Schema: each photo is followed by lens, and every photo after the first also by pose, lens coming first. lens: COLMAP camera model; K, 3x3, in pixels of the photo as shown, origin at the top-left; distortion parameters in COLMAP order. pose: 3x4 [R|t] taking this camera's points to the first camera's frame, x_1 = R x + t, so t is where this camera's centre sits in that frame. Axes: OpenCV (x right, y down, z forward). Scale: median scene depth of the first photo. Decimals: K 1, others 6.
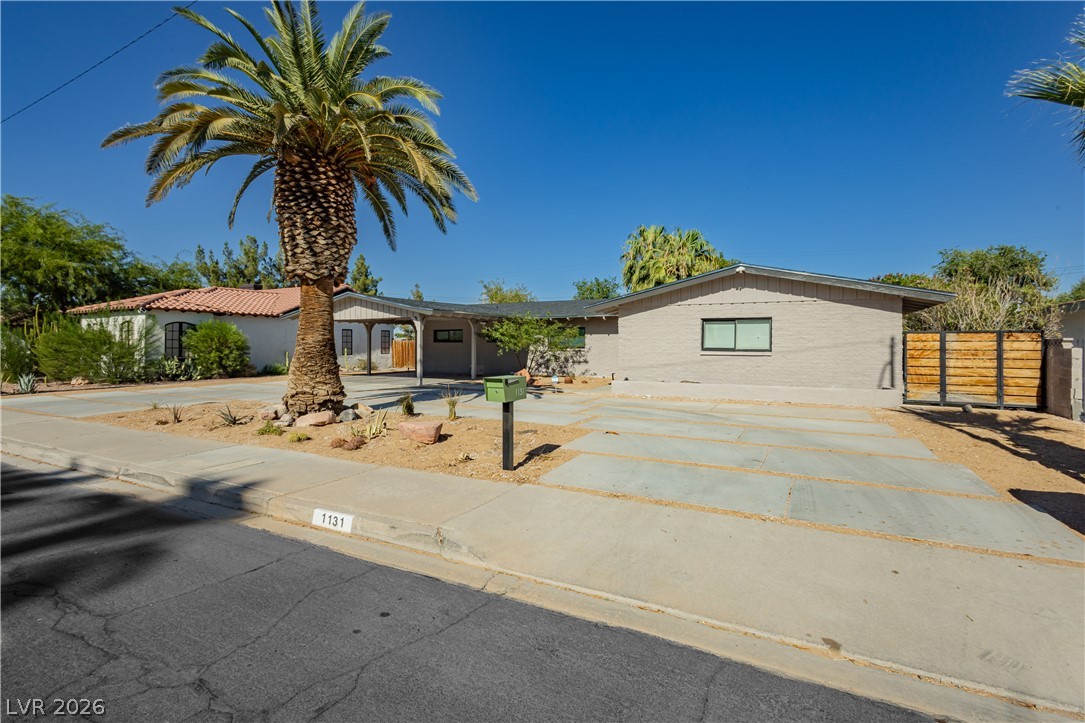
lens RADIAL K [[497.1, 0, 548.9], [0, 497.1, 354.1], [0, 0, 1]] dist [0.001797, -0.001665]
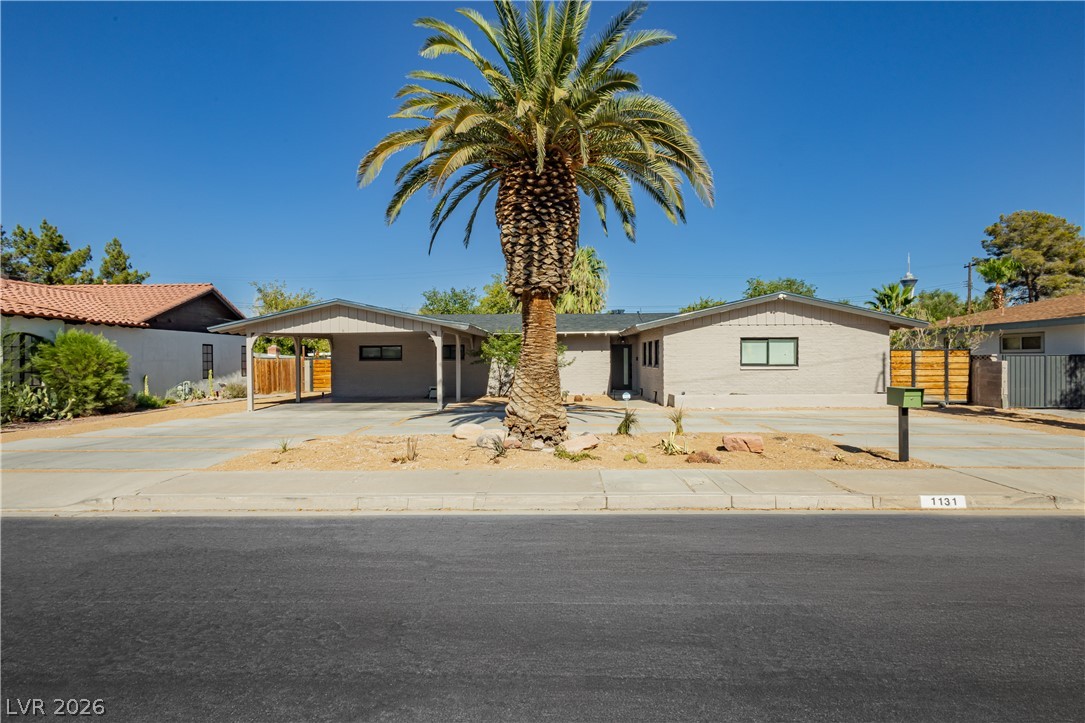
lens RADIAL K [[550.4, 0, 561.0], [0, 550.4, 368.1], [0, 0, 1]] dist [0.000158, 0.000161]
pose [[0.902519, -0.013860, 0.430427, -0.633054], [0.016880, 0.999852, -0.003197, -0.005249], [-0.430319, 0.010151, 0.902620, 0.052037]]
